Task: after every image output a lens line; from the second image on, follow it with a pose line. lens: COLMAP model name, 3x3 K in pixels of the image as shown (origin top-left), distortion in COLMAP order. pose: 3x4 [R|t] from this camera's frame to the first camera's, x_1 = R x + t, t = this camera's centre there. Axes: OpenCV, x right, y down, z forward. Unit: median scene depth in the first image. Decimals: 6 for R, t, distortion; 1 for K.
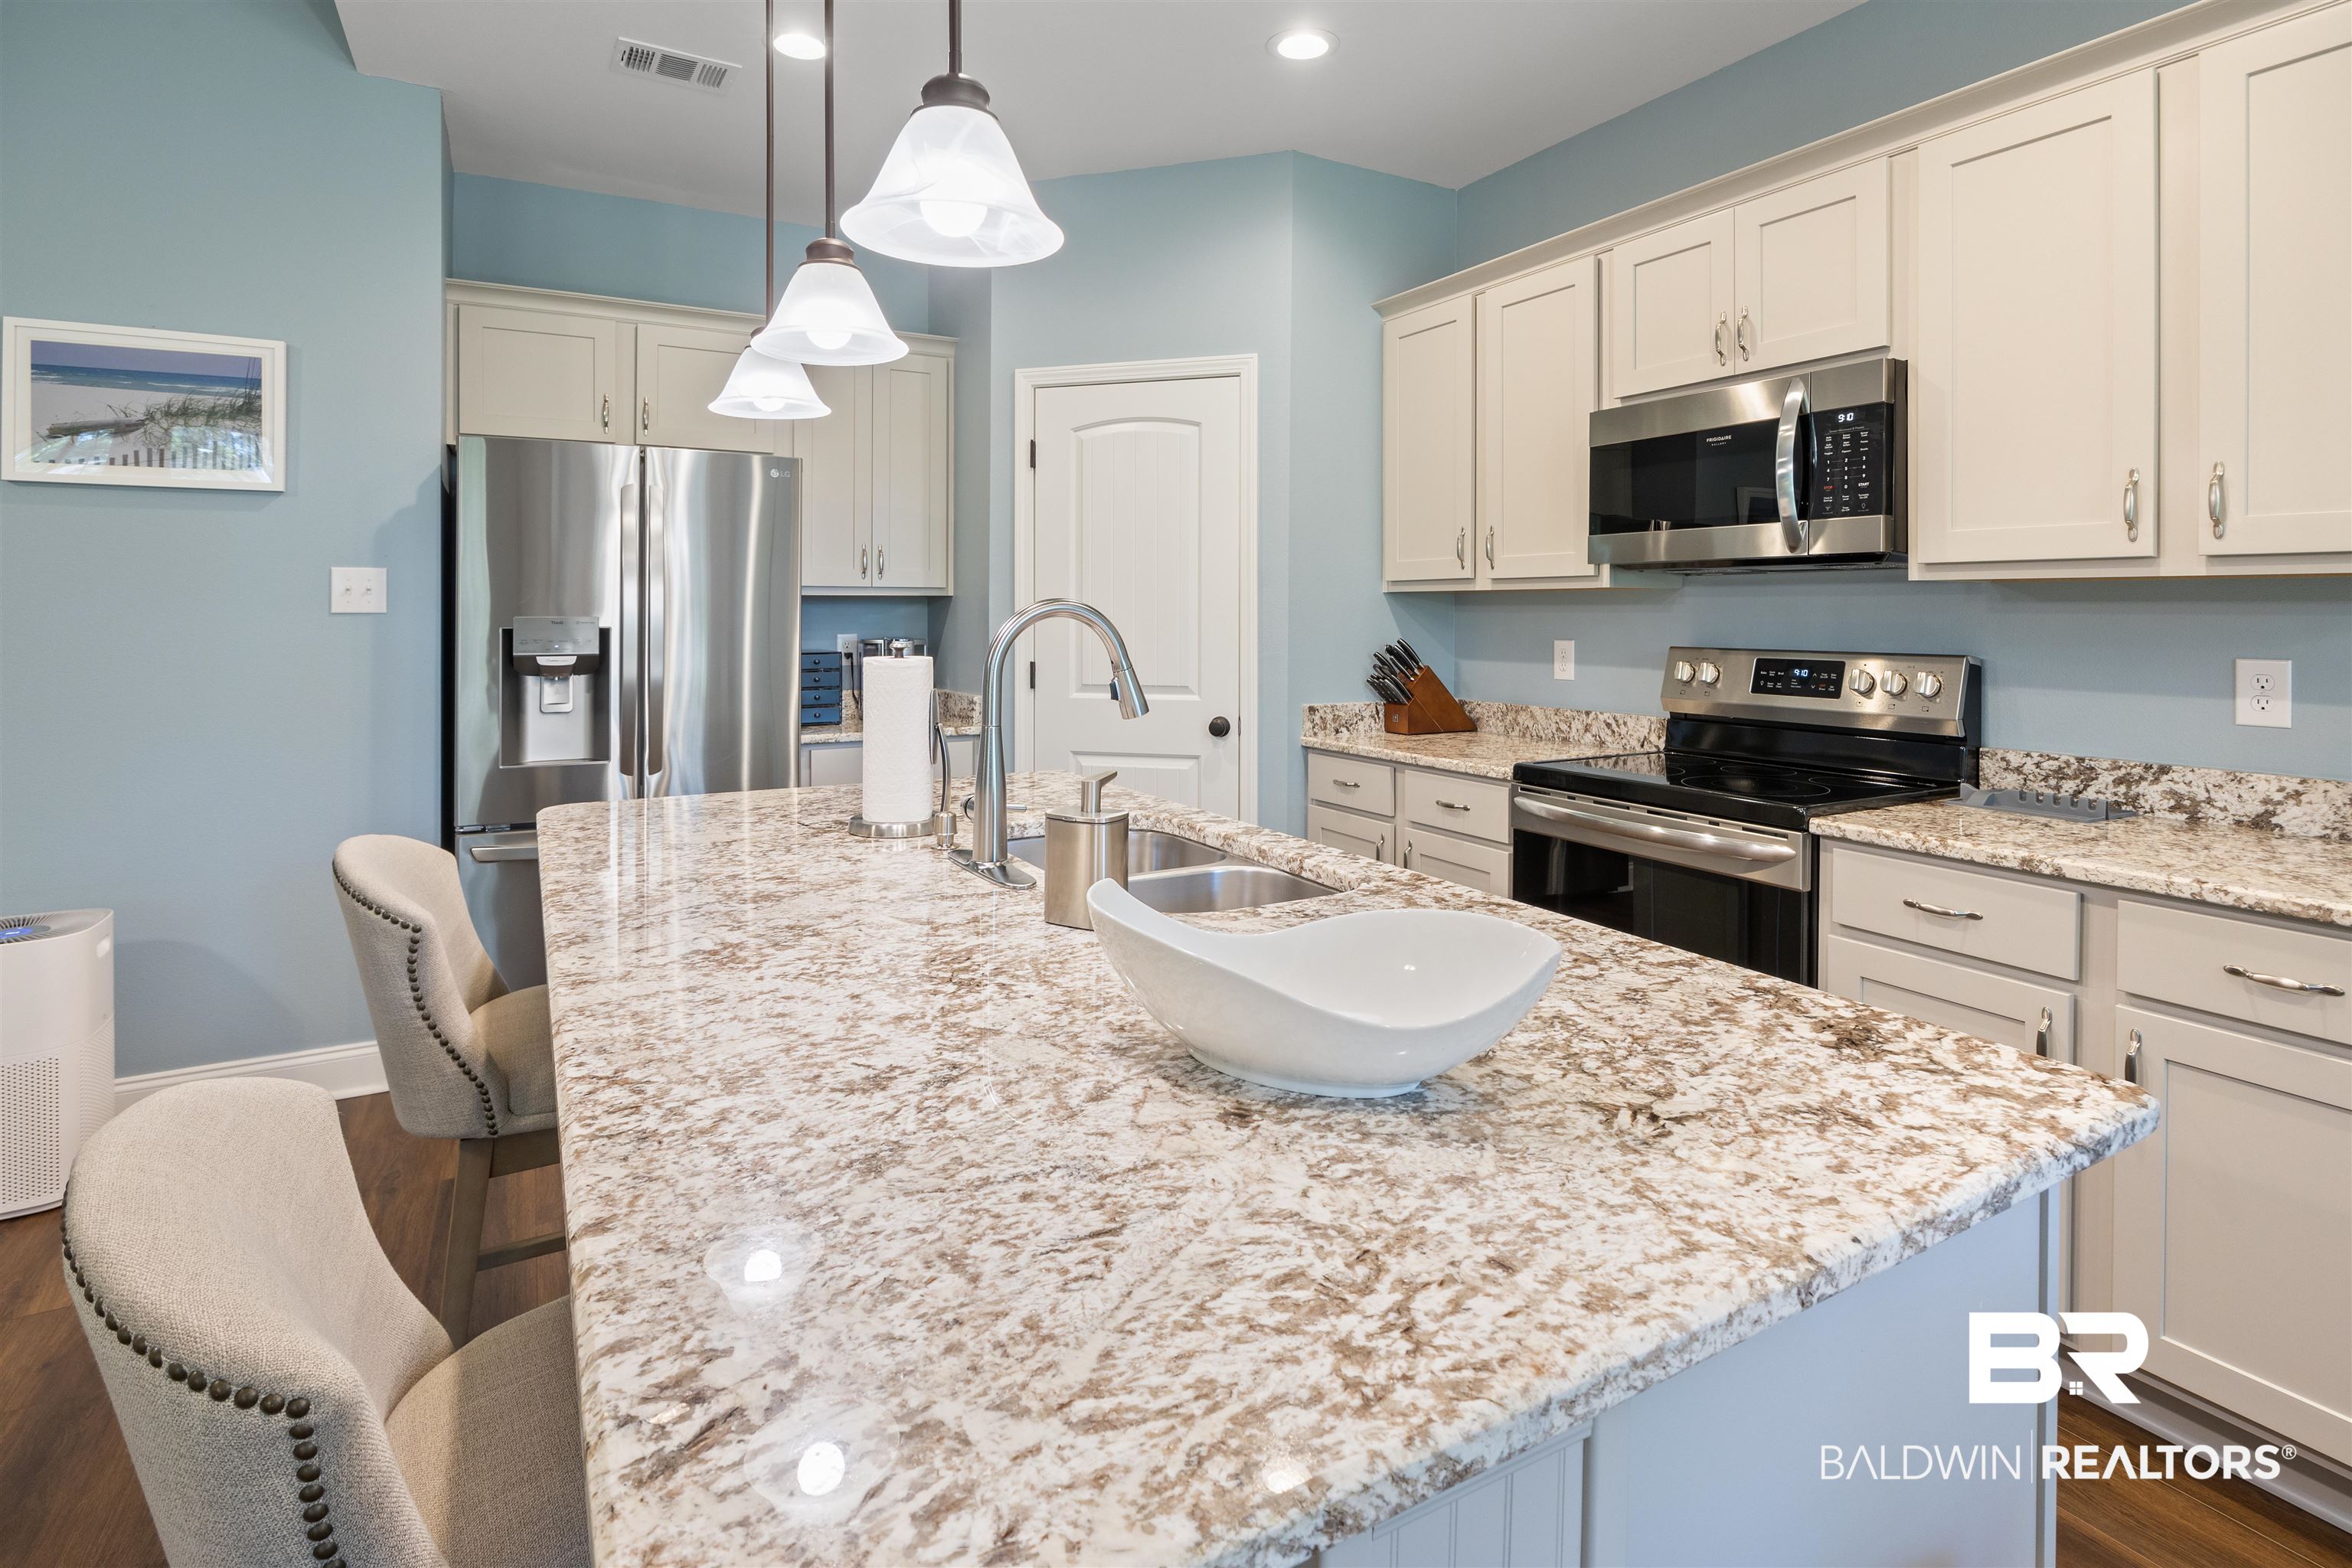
lens RADIAL K [[1157.8, 0, 1169.0], [0, 1157.8, 616.3], [0, 0, 1]] dist [0.001430, 0.000402]
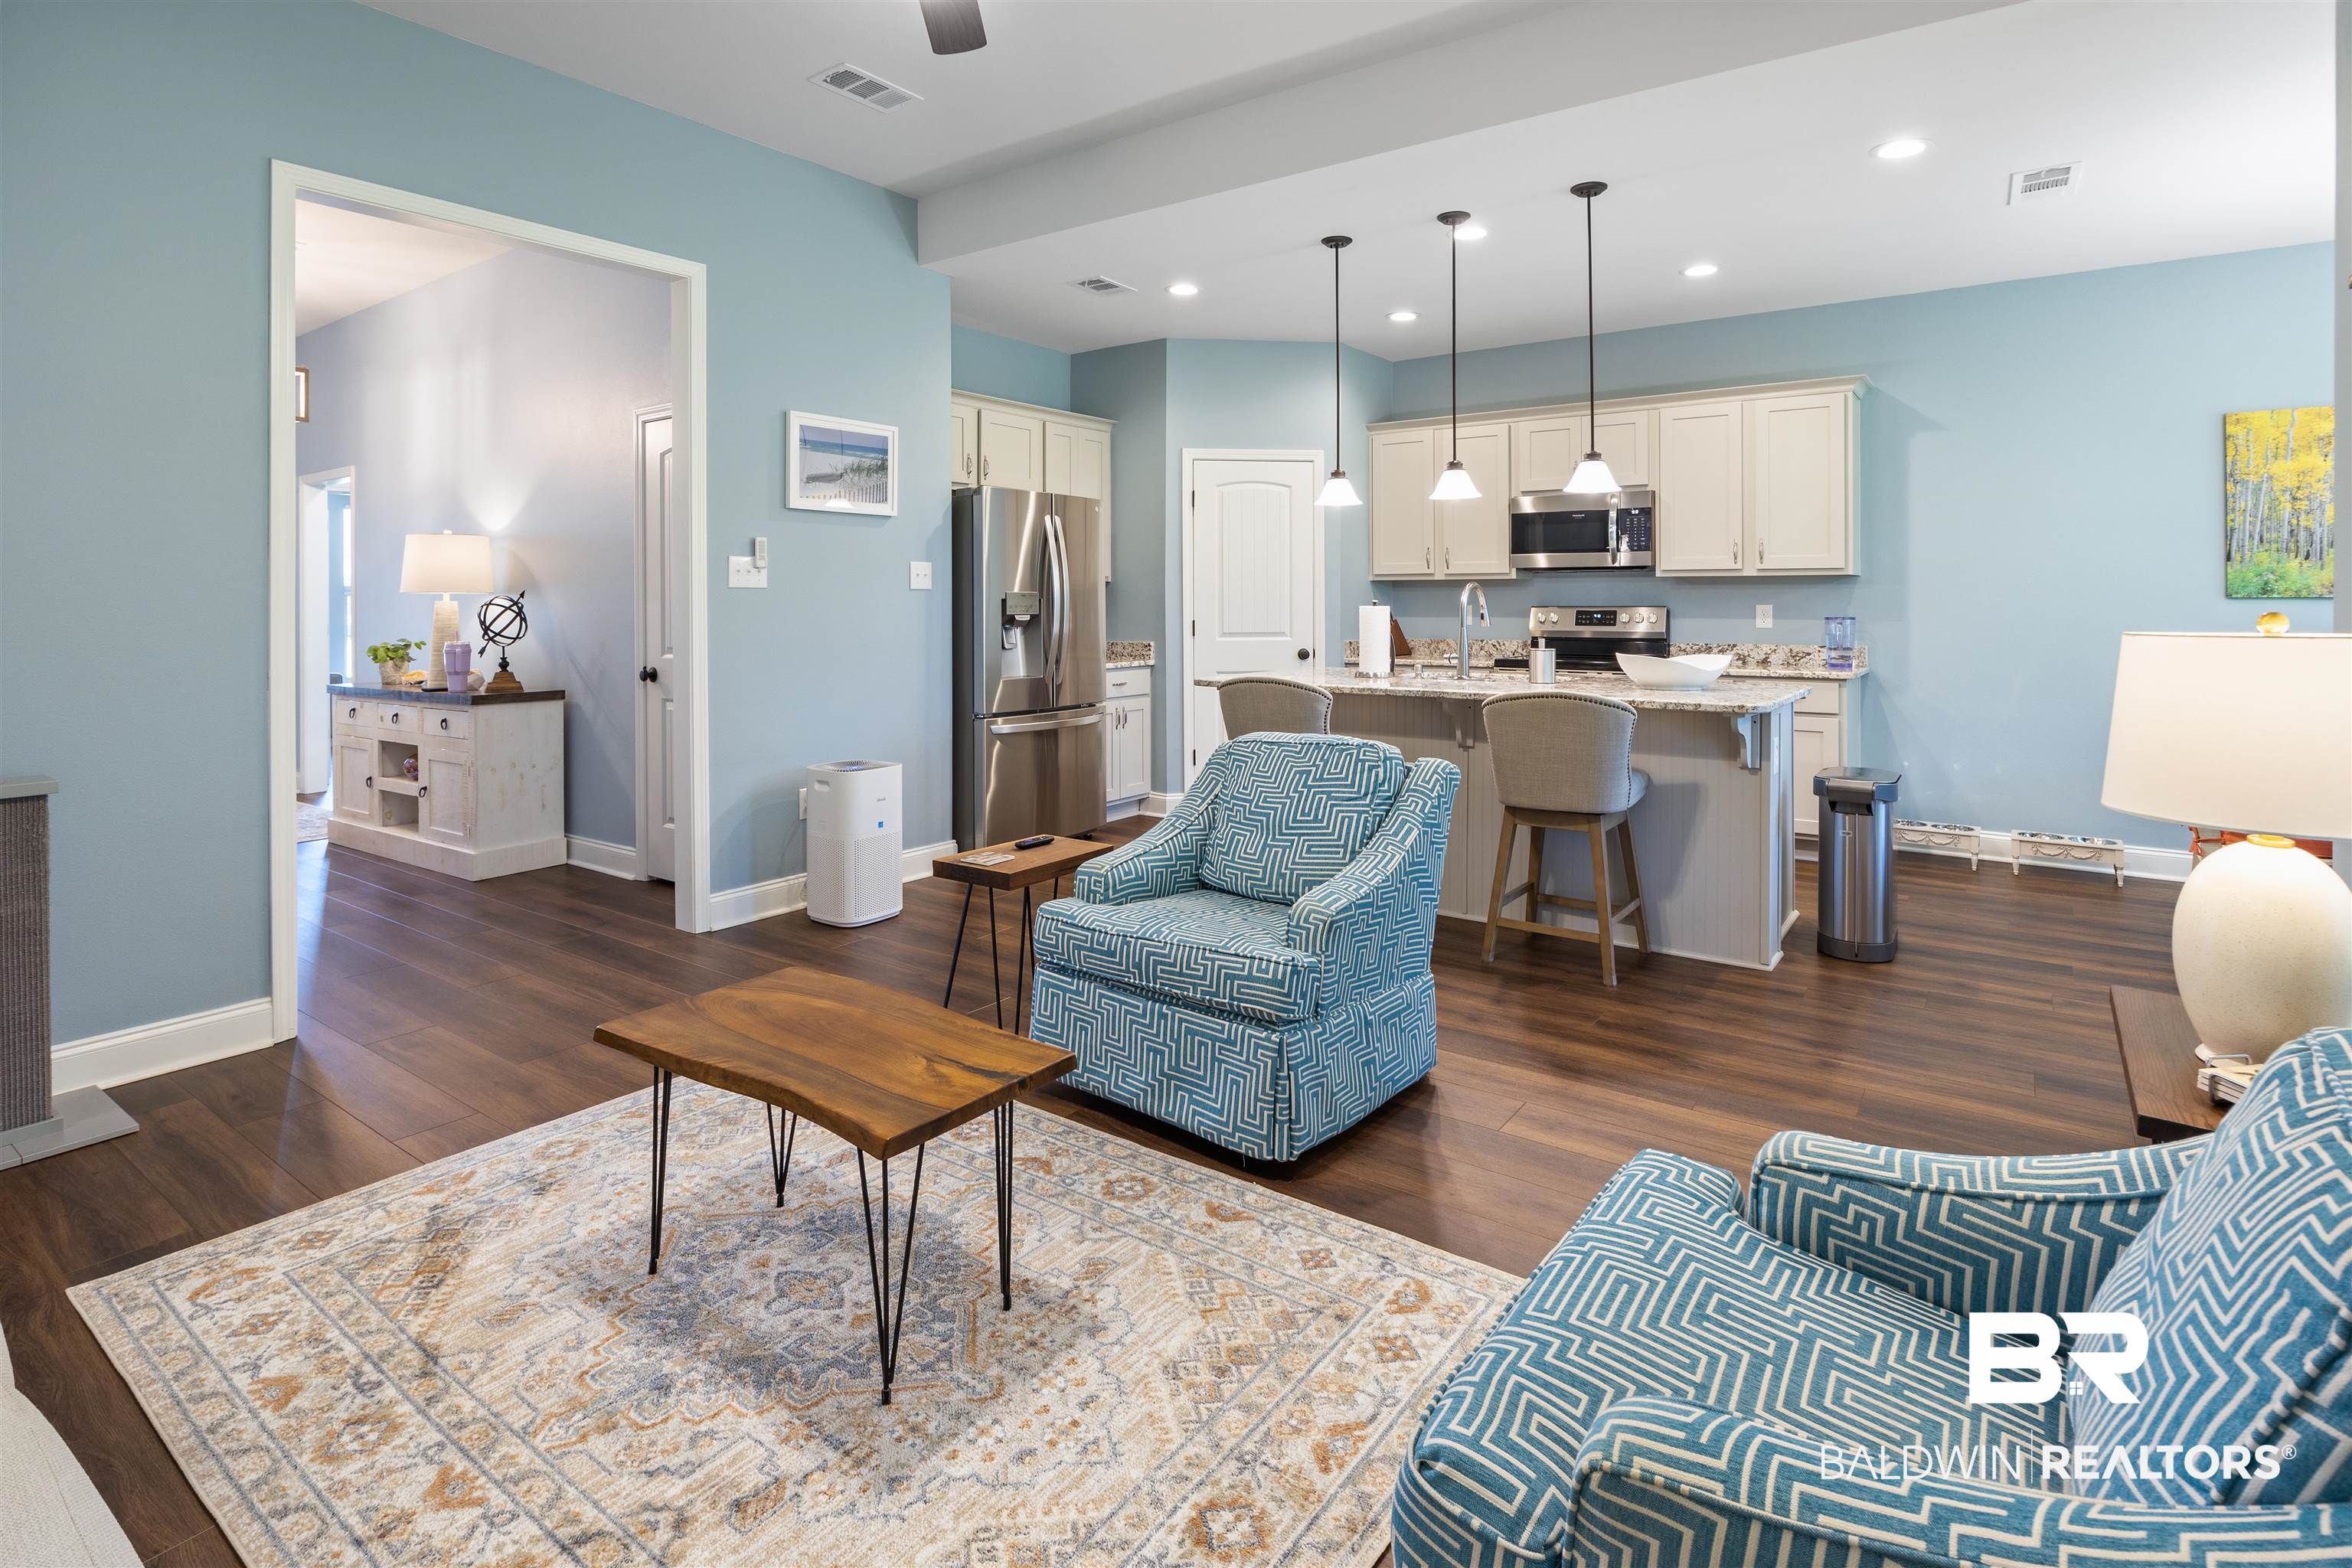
lens RADIAL K [[1156.5, 0, 1172.7], [0, 1156.5, 597.1], [0, 0, 1]] dist [-0.005333, -0.000149]
pose [[0.907633, -0.000671, 0.419765, -1.143359], [0.004541, 0.999956, -0.008220, 0.025296], [-0.419741, 0.009366, 0.907596, -0.708027]]
